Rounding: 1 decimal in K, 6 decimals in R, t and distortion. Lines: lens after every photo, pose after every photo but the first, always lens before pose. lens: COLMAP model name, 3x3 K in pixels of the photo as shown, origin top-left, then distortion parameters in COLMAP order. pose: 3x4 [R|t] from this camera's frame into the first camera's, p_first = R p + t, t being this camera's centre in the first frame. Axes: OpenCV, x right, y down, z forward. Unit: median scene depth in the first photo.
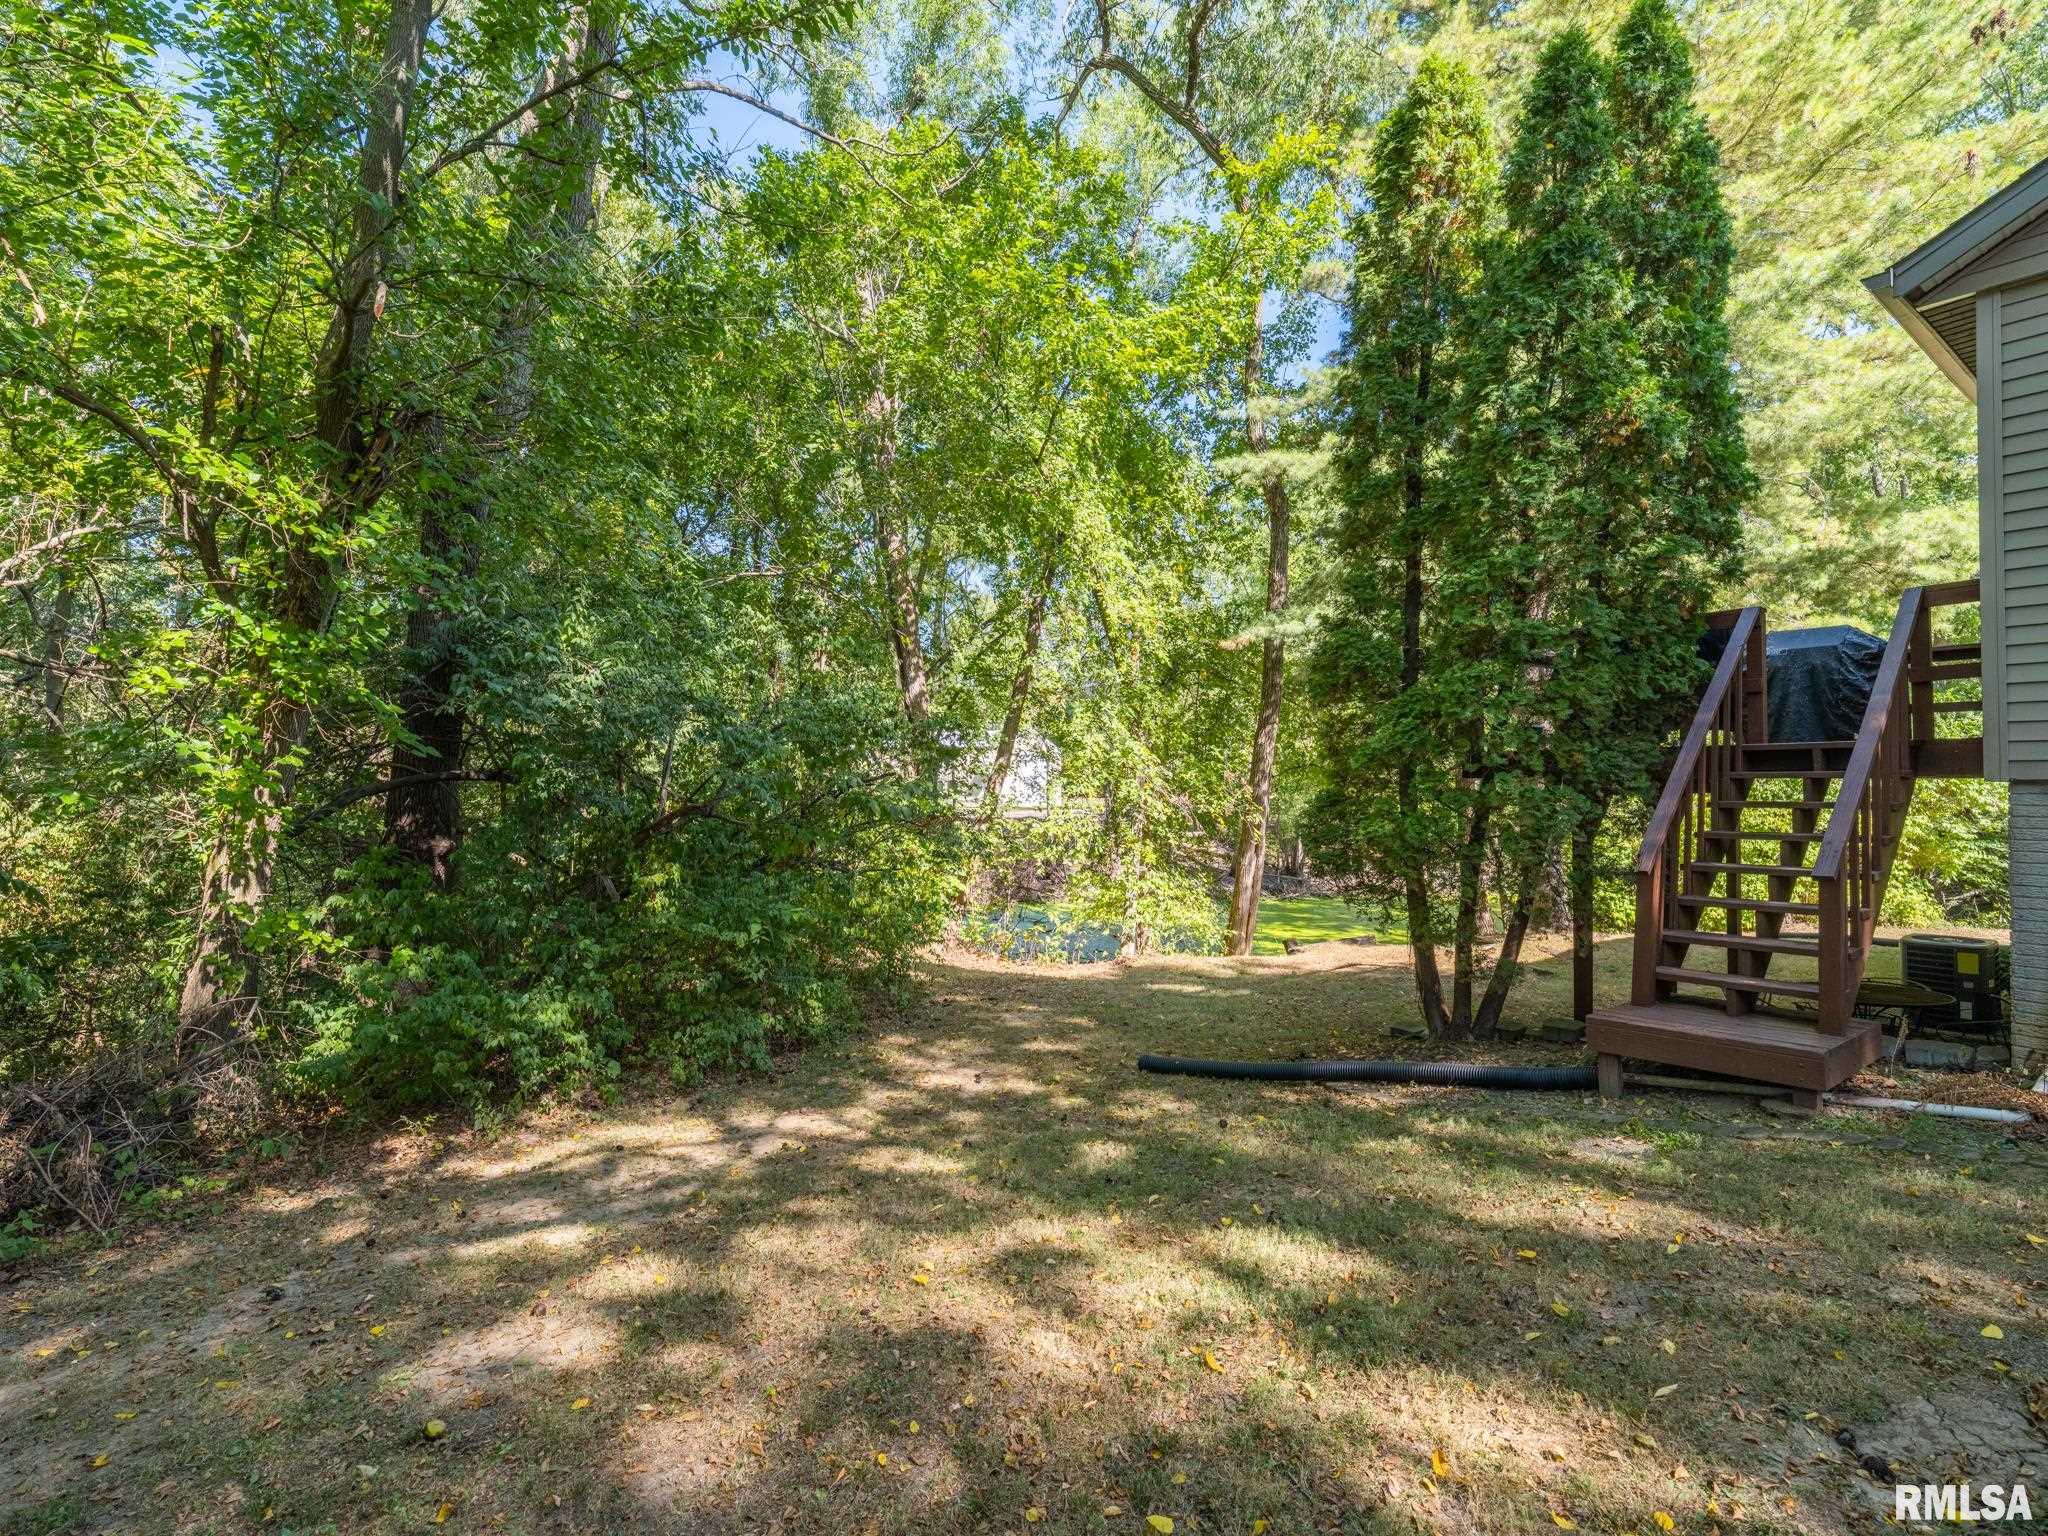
lens RADIAL K [[1013.2, 0, 1024.0], [0, 1013.2, 768.0], [0, 0, 1]] dist [0.000668, 0.000017]
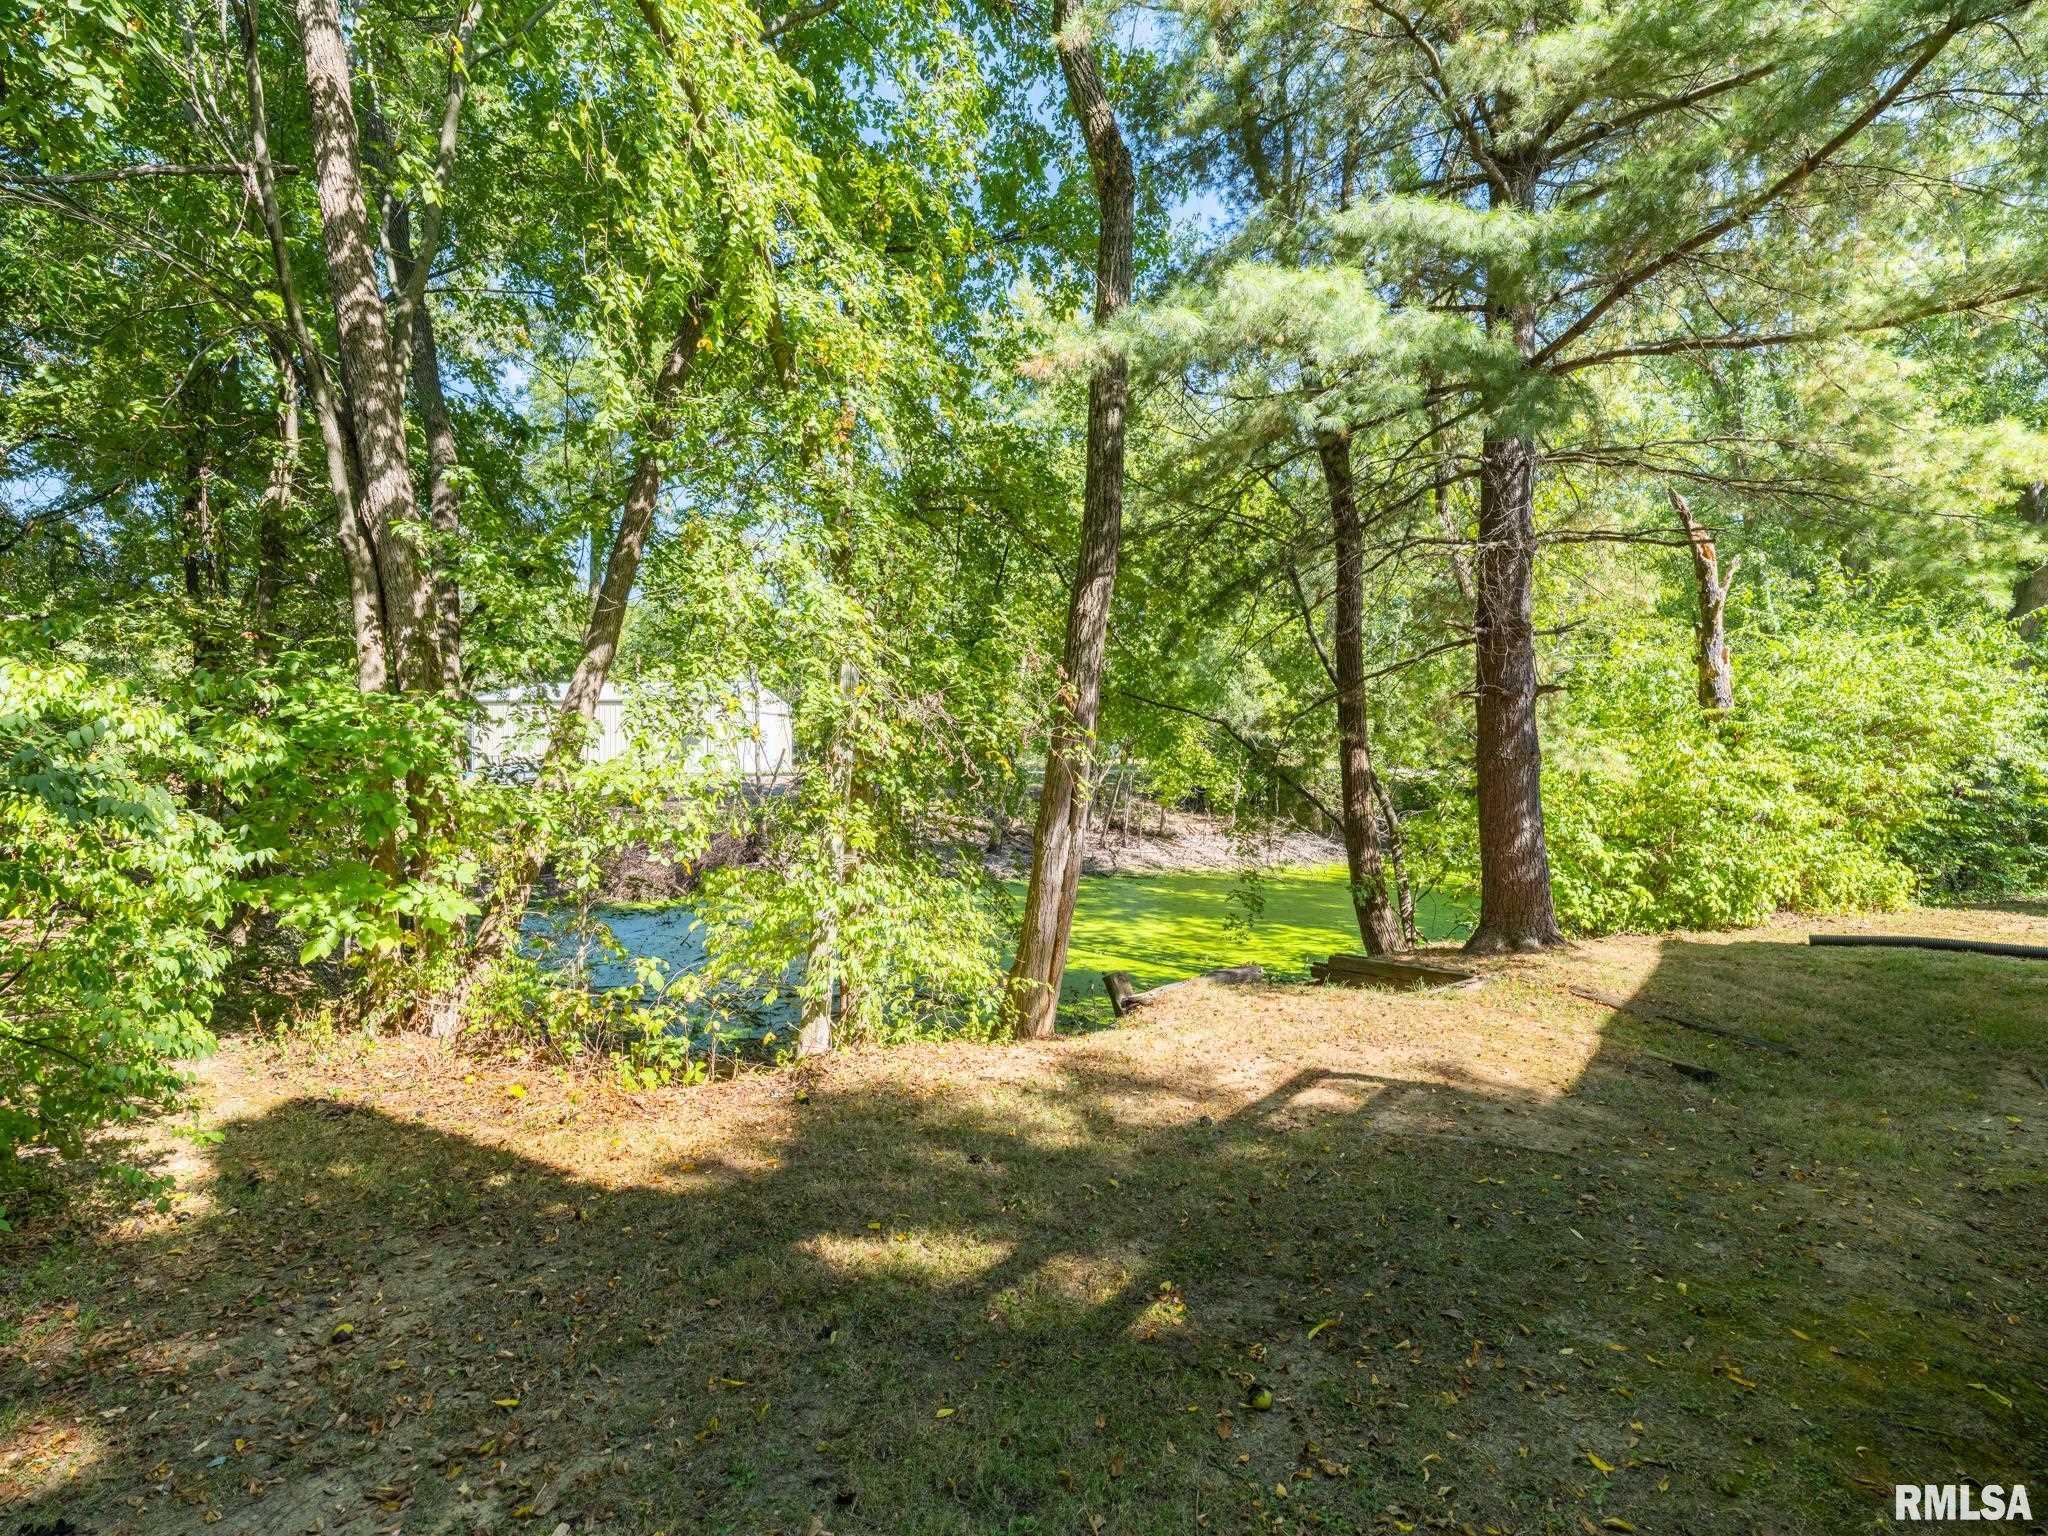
lens RADIAL K [[1013.2, 0, 1024.0], [0, 1013.2, 768.0], [0, 0, 1]] dist [0.000668, 0.000017]
pose [[0.970999, -0.002967, 0.239067, 0.082447], [-0.008427, 0.998877, 0.046624, 0.031884], [-0.238937, -0.047287, 0.969883, 0.509874]]
